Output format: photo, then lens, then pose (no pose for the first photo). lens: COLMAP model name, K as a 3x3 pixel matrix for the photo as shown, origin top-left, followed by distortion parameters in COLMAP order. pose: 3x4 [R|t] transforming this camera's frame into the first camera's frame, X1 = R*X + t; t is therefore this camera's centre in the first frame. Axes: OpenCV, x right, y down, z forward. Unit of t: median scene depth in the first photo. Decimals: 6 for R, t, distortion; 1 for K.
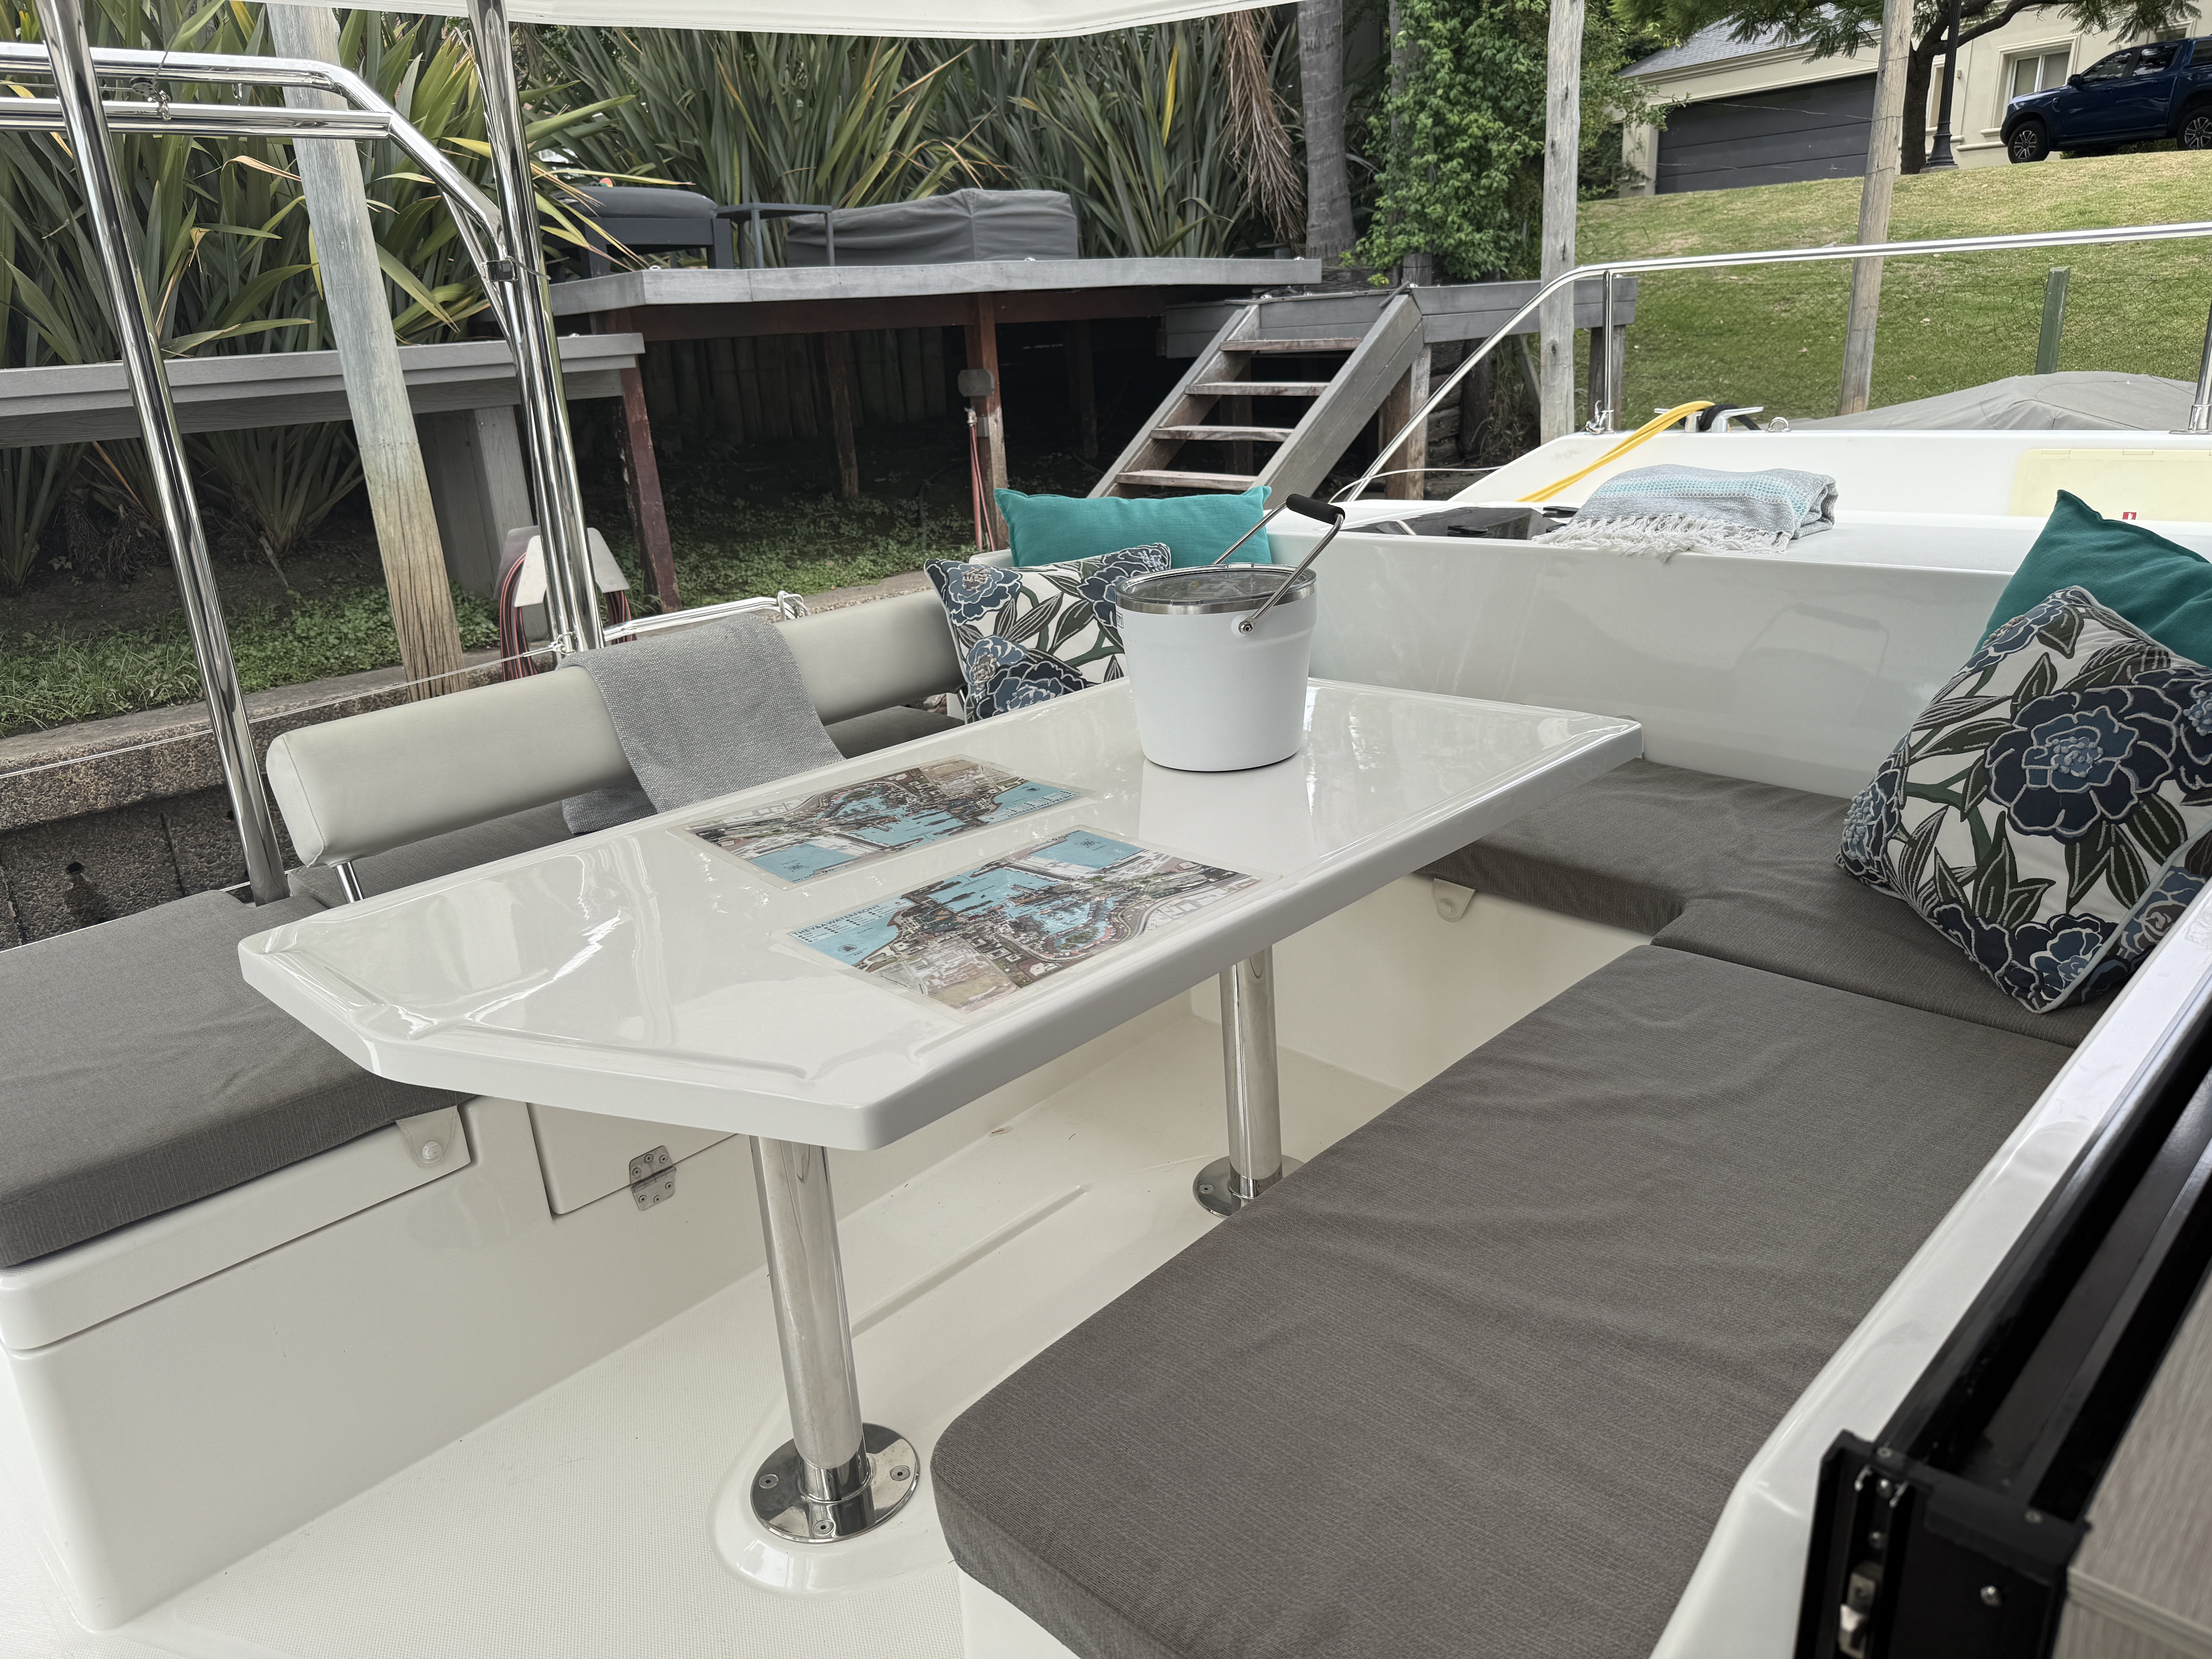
lens RADIAL K [[1575.1, 0, 1098.9], [0, 1575.1, 824.6], [0, 0, 1]] dist [0.040893, -0.052621]
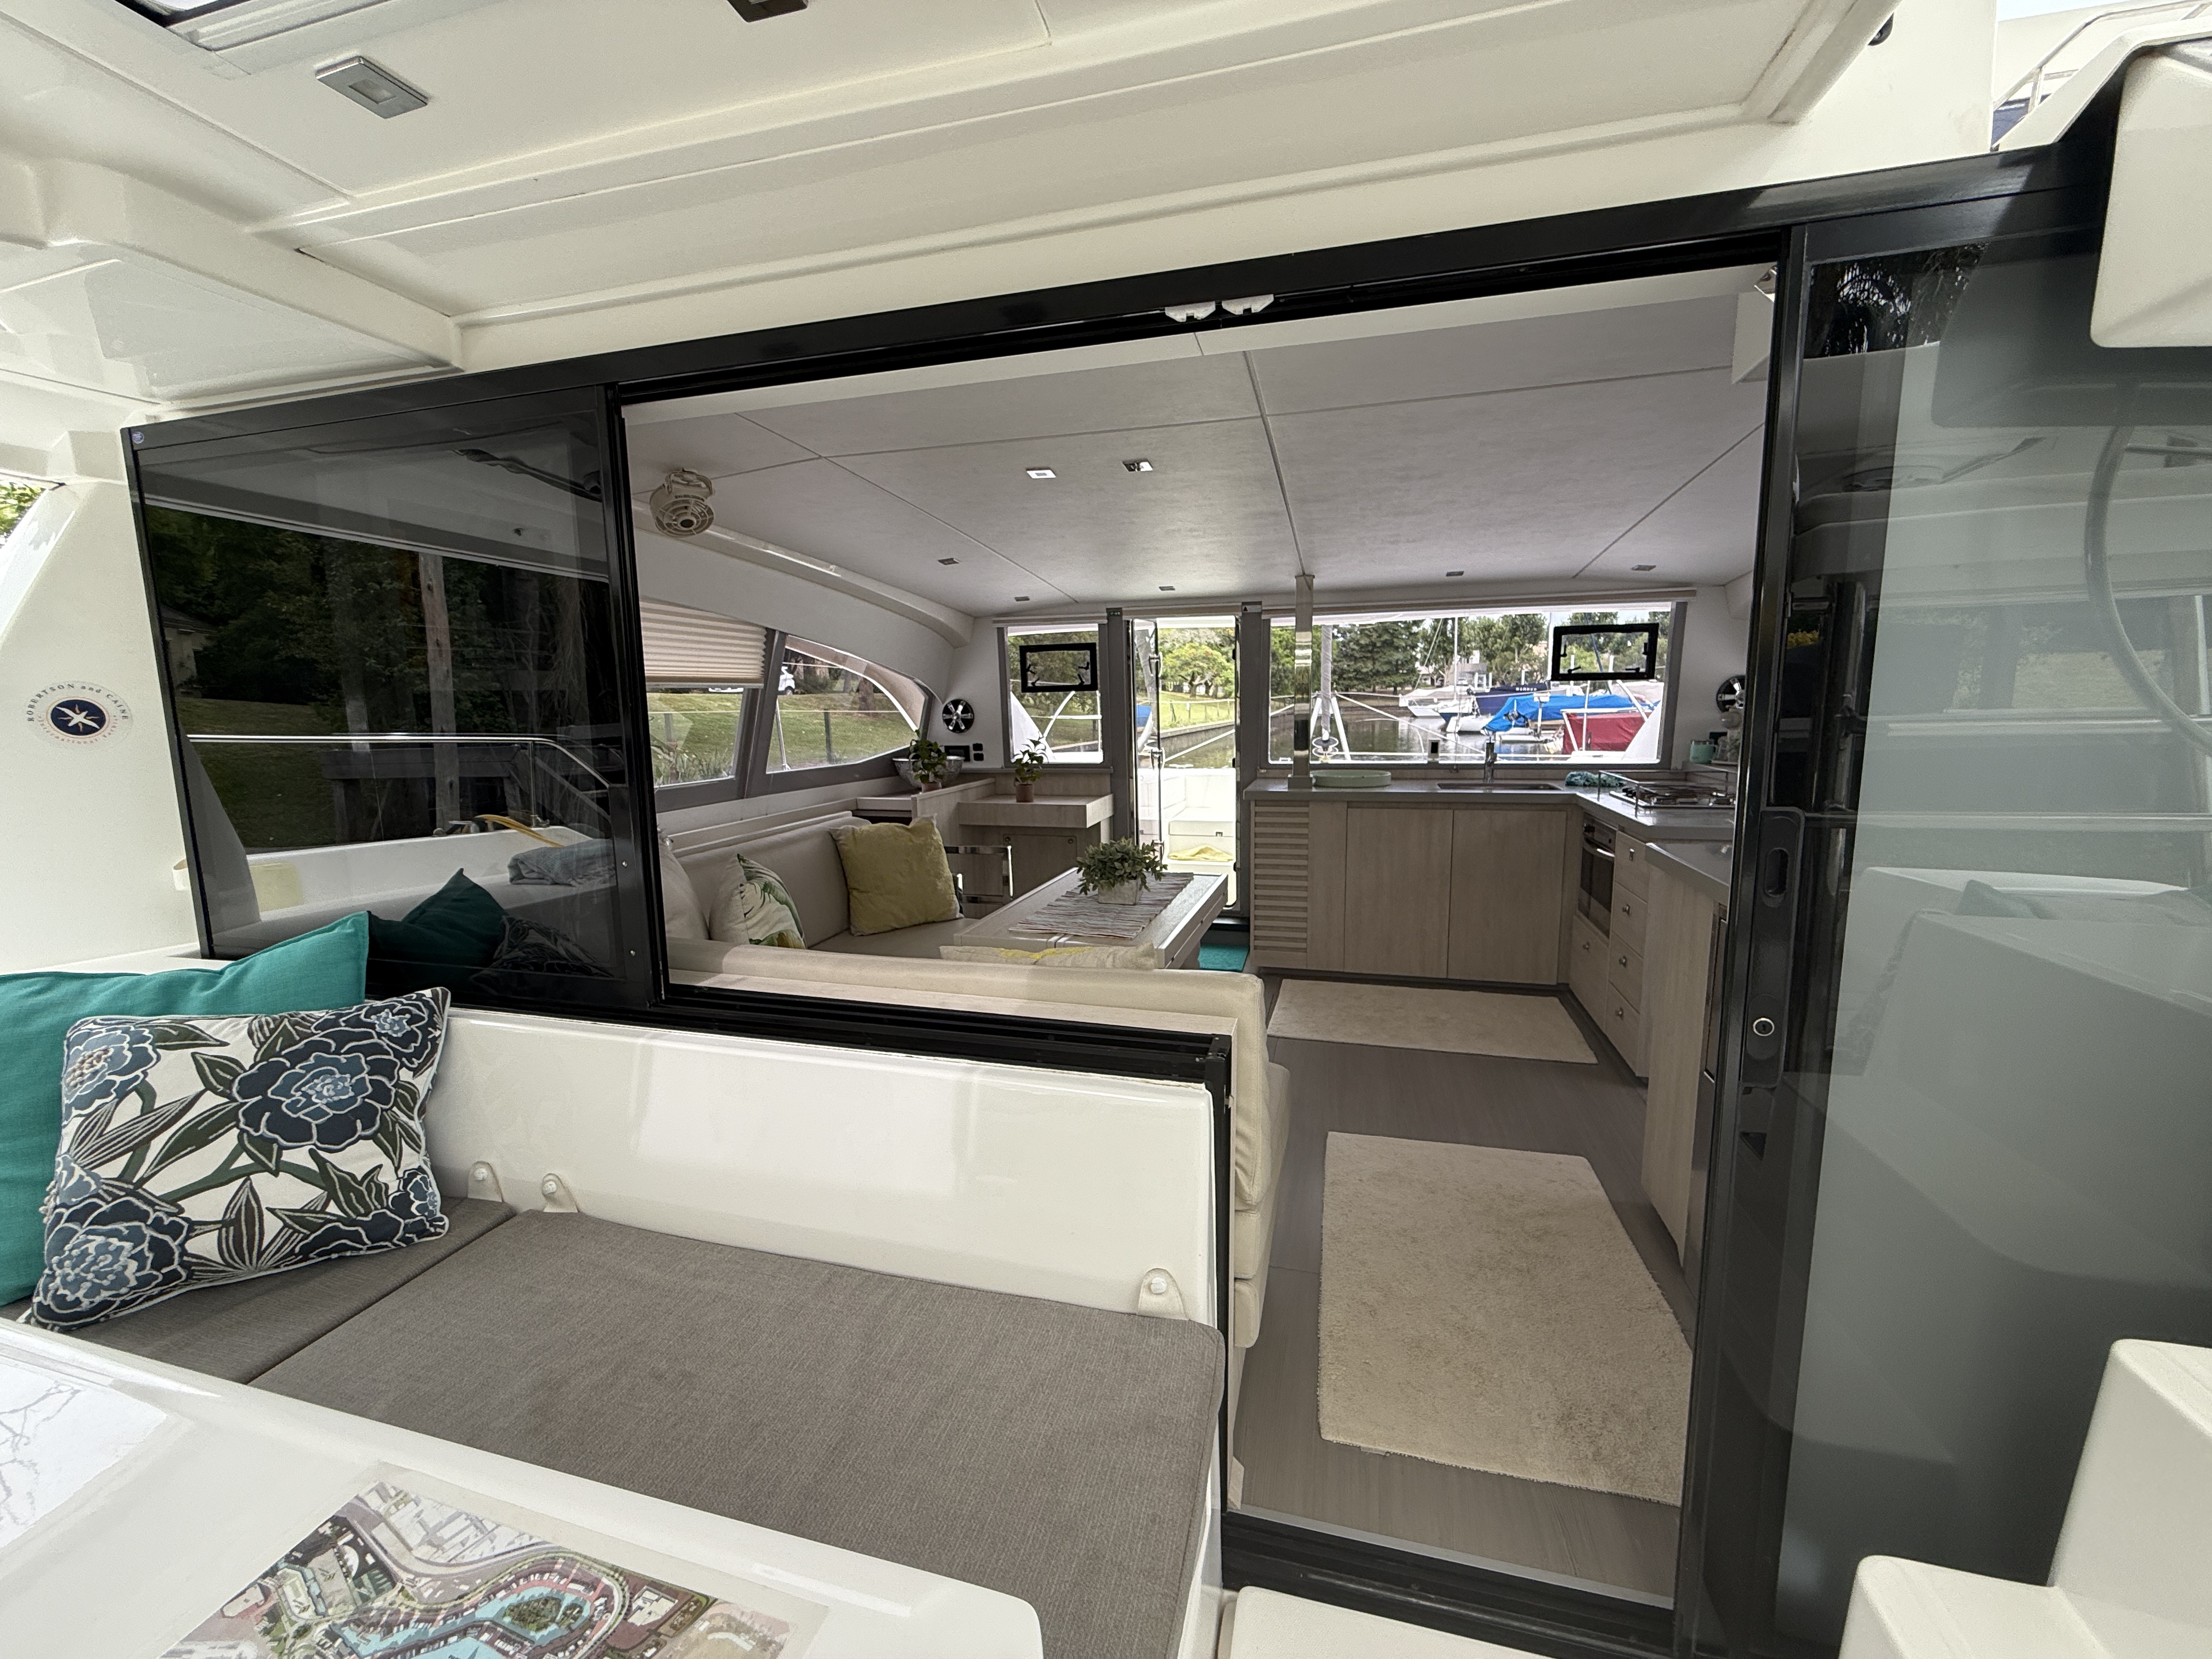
lens RADIAL K [[890.9, 0, 1097.1], [0, 890.9, 834.7], [0, 0, 1]] dist [-0.000678, 0.001612]
pose [[-0.475766, -0.074957, 0.876372, -0.119477], [0.324965, 0.910887, 0.254326, -0.070474], [-0.817340, 0.405790, -0.409011, 0.207275]]
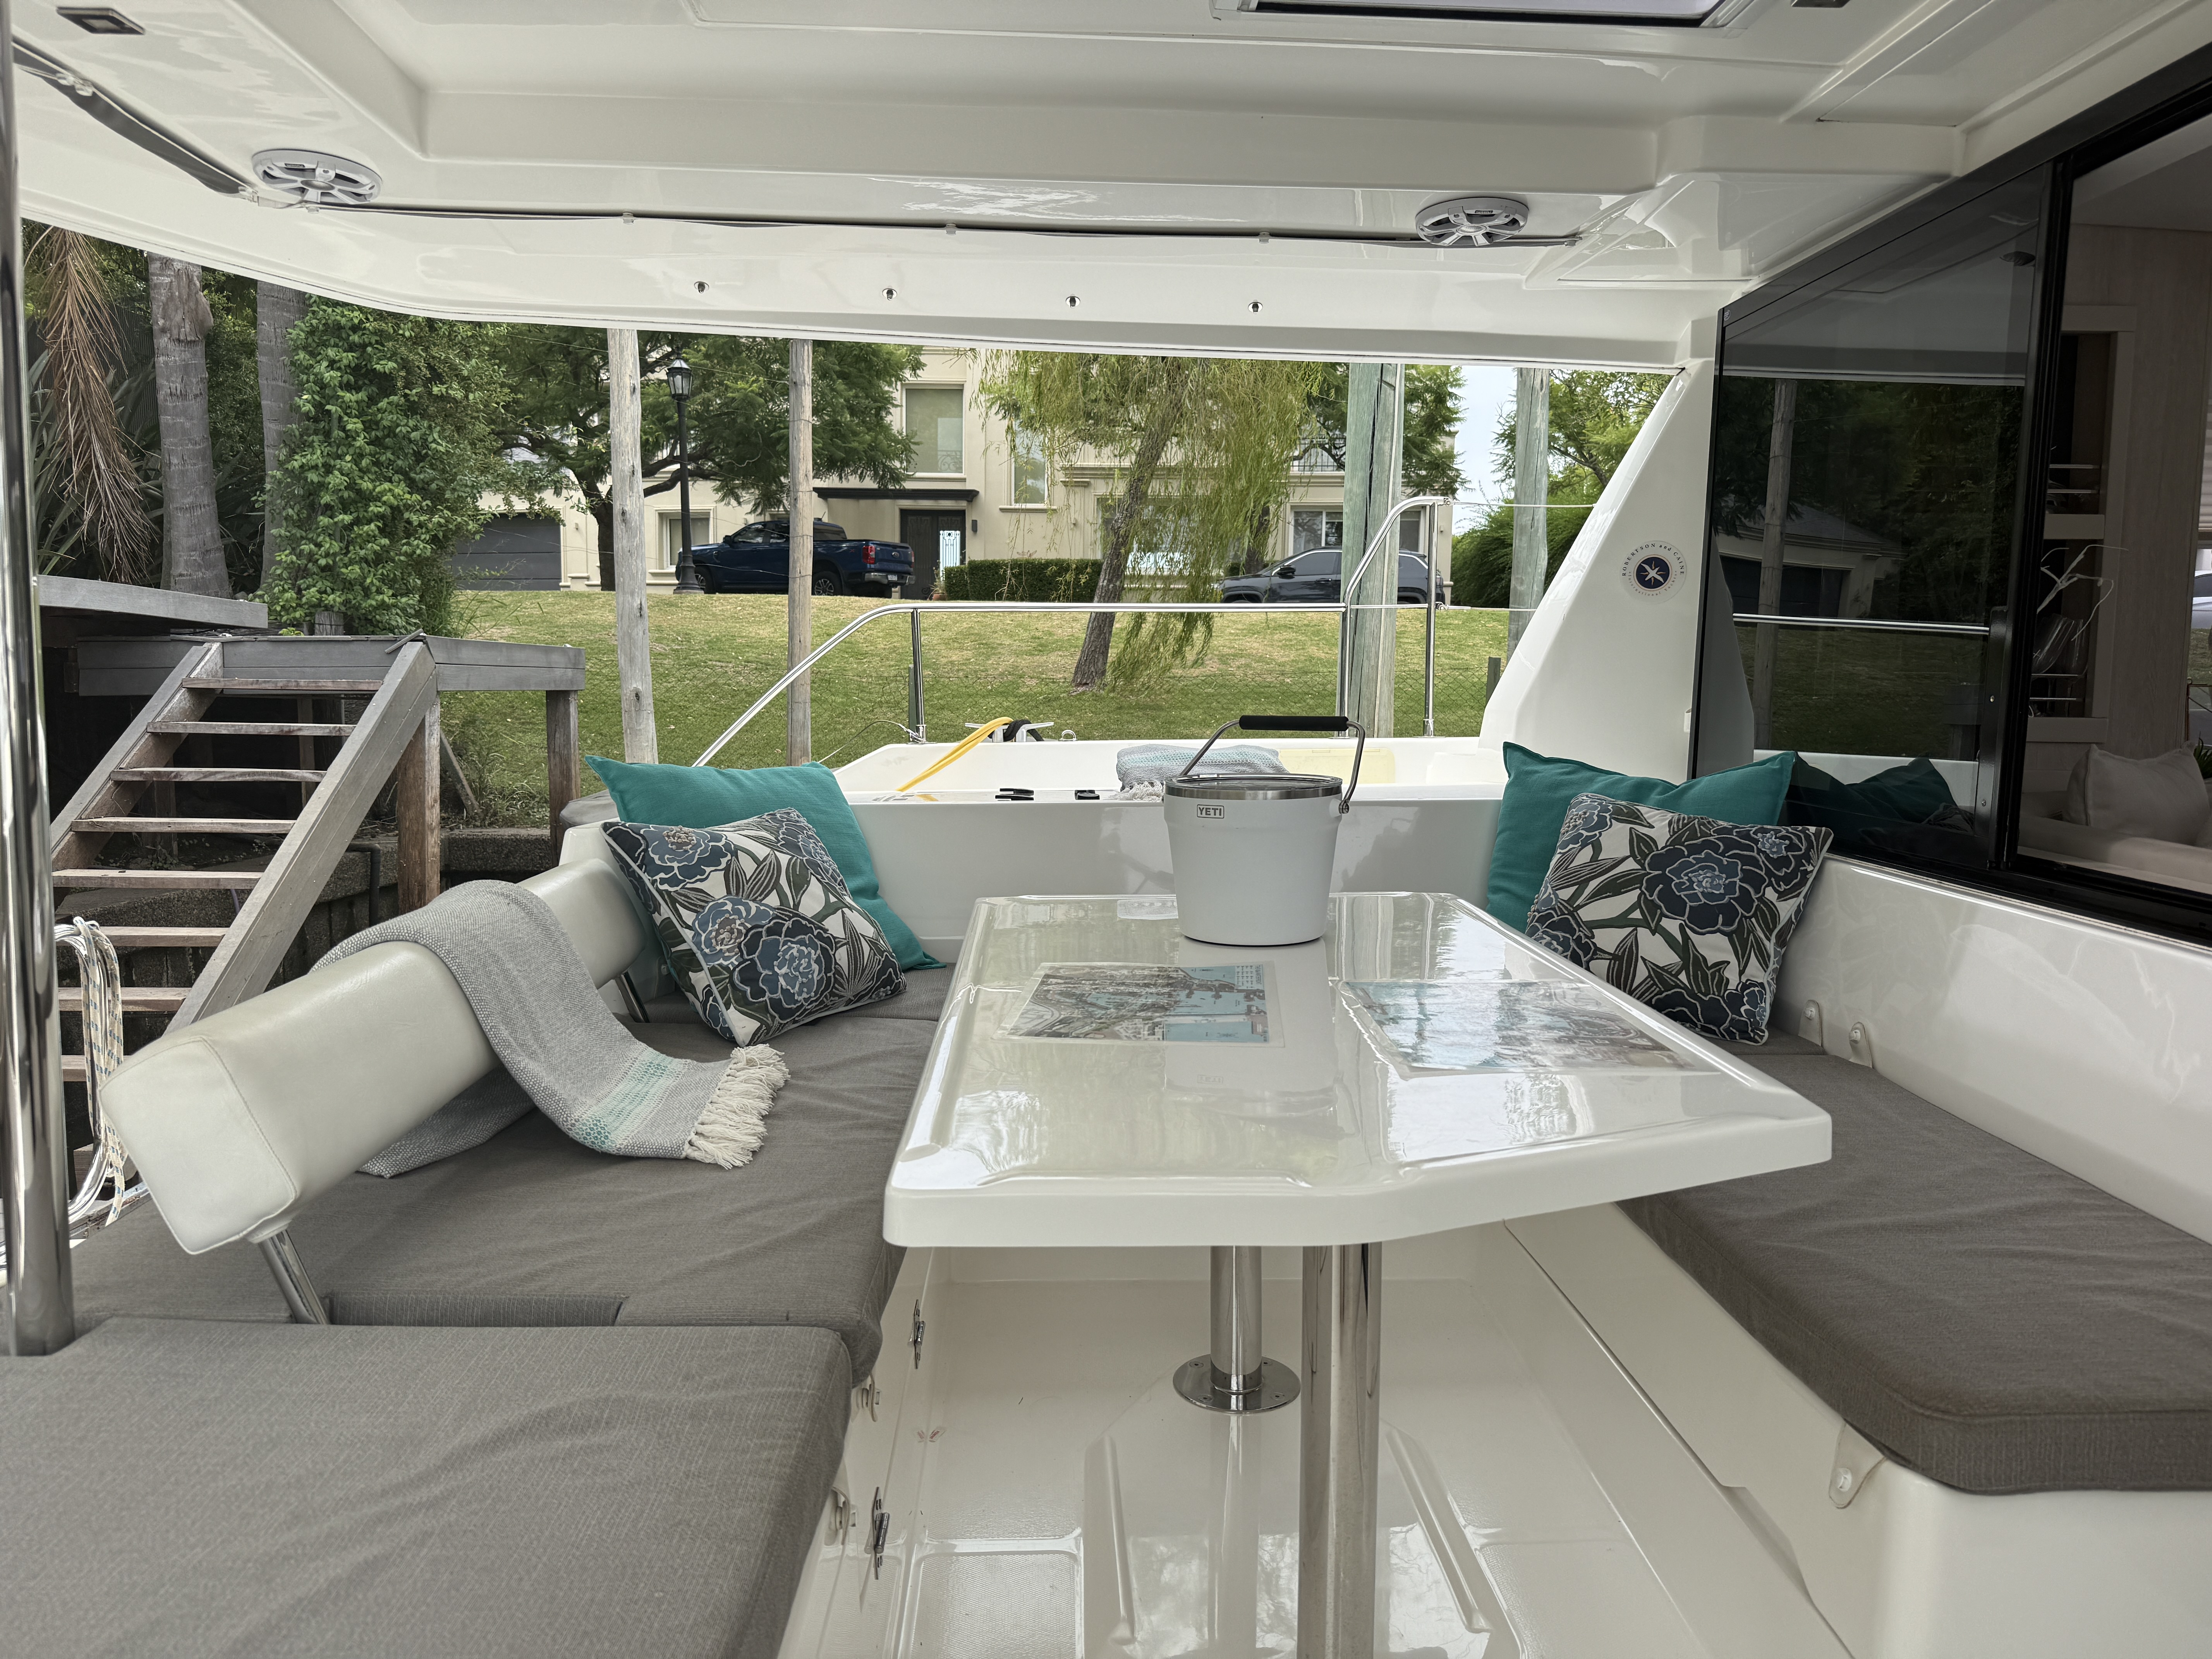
lens RADIAL K [[1575.1, 0, 1100.9], [0, 1575.1, 808.1], [0, 0, 1]] dist [0.040893, -0.052621]
pose [[0.689420, -0.001290, 0.724361, -0.277822], [0.187239, 0.966330, -0.176486, 0.014920], [-0.699744, 0.257301, 0.666449, 0.113753]]
